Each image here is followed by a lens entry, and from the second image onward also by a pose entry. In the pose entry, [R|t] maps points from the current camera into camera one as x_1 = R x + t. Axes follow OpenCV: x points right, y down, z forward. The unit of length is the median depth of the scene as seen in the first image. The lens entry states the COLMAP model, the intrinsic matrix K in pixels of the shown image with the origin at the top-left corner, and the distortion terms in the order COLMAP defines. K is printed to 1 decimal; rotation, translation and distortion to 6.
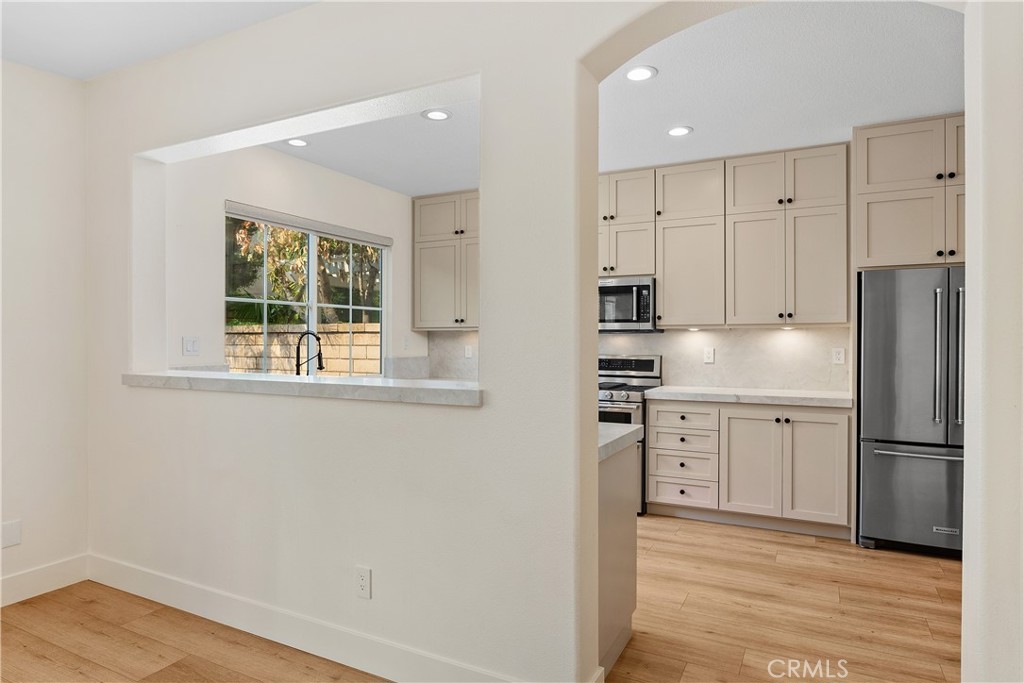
lens RADIAL K [[603.7, 0, 512.7], [0, 603.7, 336.7], [0, 0, 1]] dist [-0.012139, 0.004507]
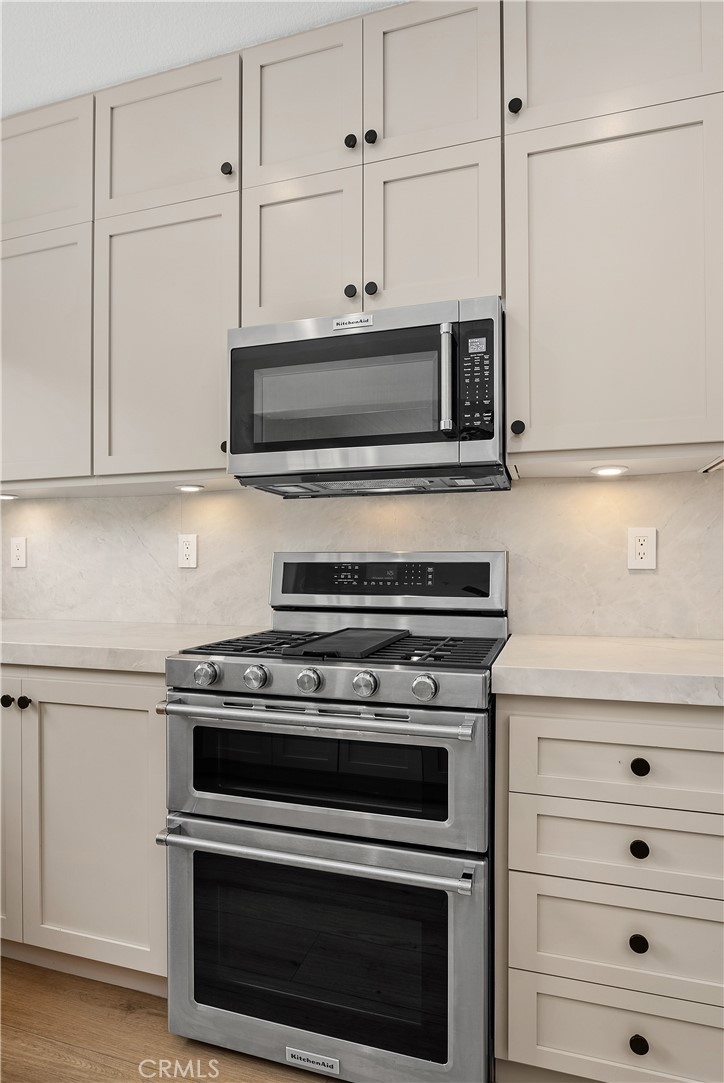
lens RADIAL K [[614.5, 0, 353.7], [0, 614.5, 558.8], [0, 0, 1]] dist [-0.013745, 0.003870]
pose [[0.986463, -0.000307, 0.163986, 0.103800], [0.001449, 0.999976, -0.006848, 0.040137], [-0.163980, 0.006993, 0.986439, 0.697536]]
